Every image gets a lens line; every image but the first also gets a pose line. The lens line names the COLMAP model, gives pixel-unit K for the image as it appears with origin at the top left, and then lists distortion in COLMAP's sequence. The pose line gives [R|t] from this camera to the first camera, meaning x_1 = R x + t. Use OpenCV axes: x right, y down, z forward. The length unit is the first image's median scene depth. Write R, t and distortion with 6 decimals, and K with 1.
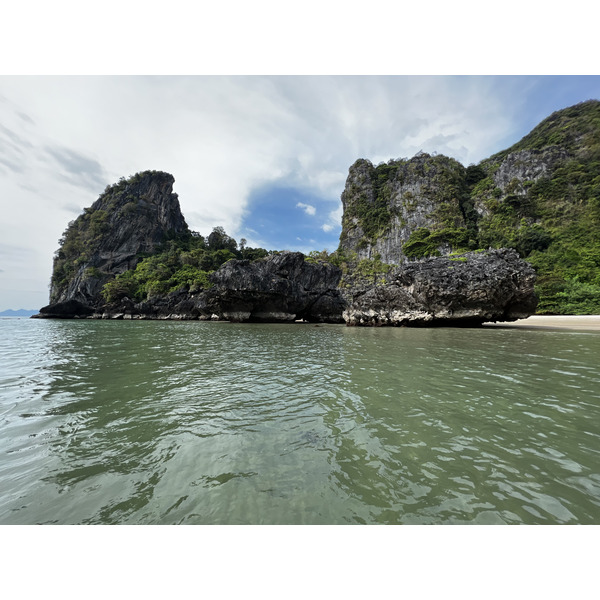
lens RADIAL K [[240.1, 0, 301.9], [0, 240.1, 290.4], [0, 0, 1]] dist [0.002544, -0.000376]
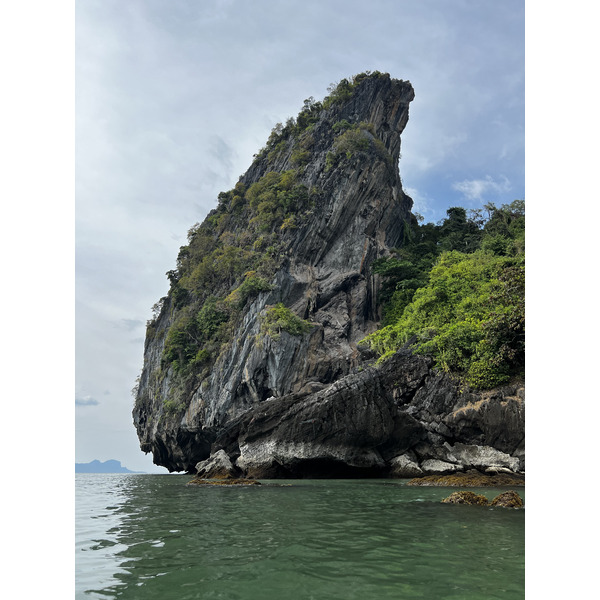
lens RADIAL K [[445.4, 0, 300.4], [0, 445.4, 299.7], [0, 0, 1]] dist [0.042037, -0.047750]
pose [[0.941196, -0.137771, -0.308495, -0.622008], [0.045833, 0.956707, -0.287422, 0.067879], [0.334737, 0.256381, 0.906763, 0.436770]]
